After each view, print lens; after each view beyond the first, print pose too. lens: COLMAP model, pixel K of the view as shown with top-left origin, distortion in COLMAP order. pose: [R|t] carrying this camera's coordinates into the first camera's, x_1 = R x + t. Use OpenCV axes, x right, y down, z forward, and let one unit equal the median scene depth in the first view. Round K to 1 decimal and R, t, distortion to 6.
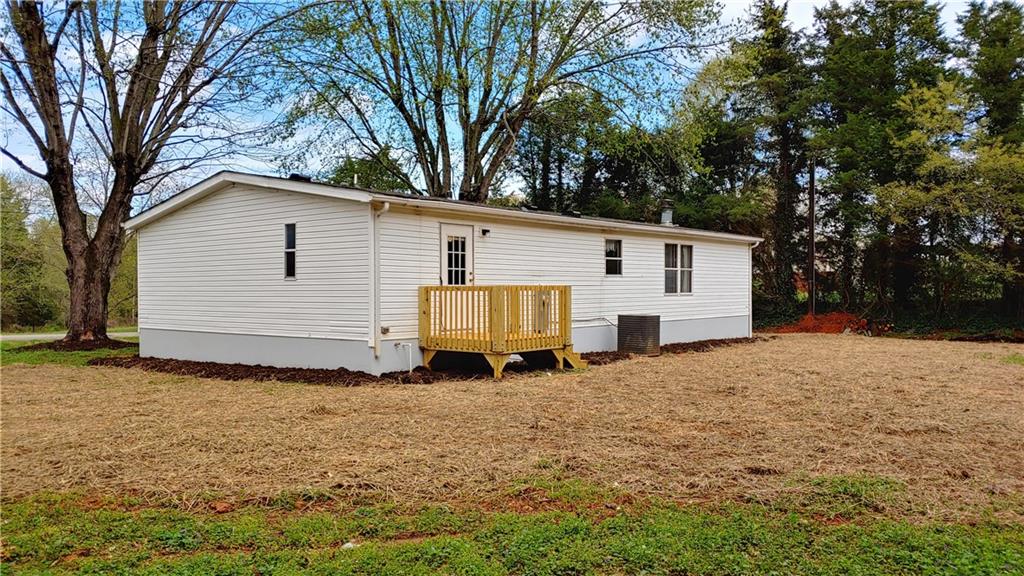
lens RADIAL K [[800.6, 0, 512.0], [0, 800.6, 288.0], [0, 0, 1]] dist [-0.000516, -0.000944]
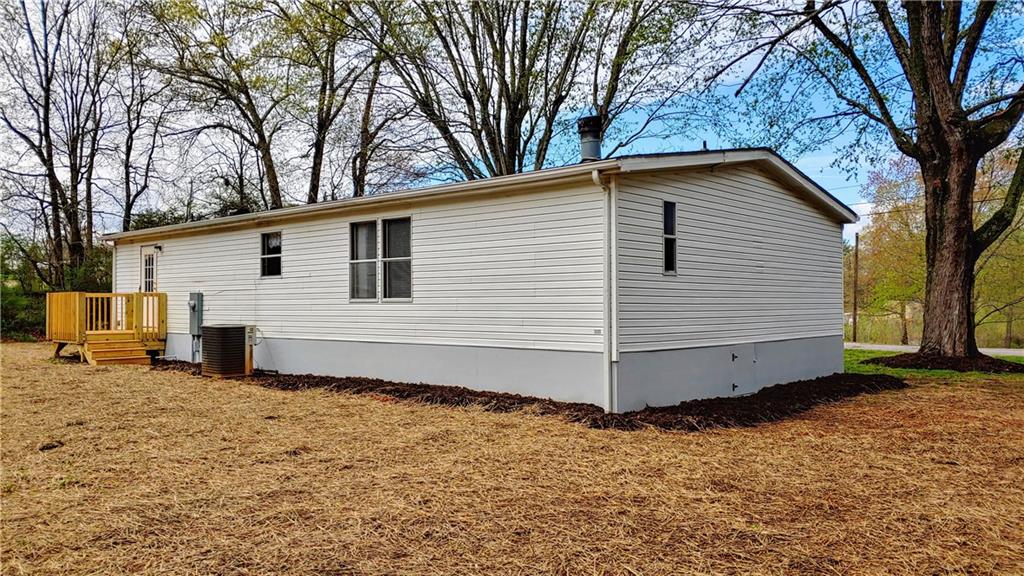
lens RADIAL K [[800.6, 0, 512.0], [0, 800.6, 288.0], [0, 0, 1]] dist [-0.000516, -0.000944]
pose [[-0.034878, 0.005581, -0.999376, 0.894389], [0.020597, 0.999776, 0.004864, -0.003111], [0.999179, -0.020415, -0.034985, 1.220184]]
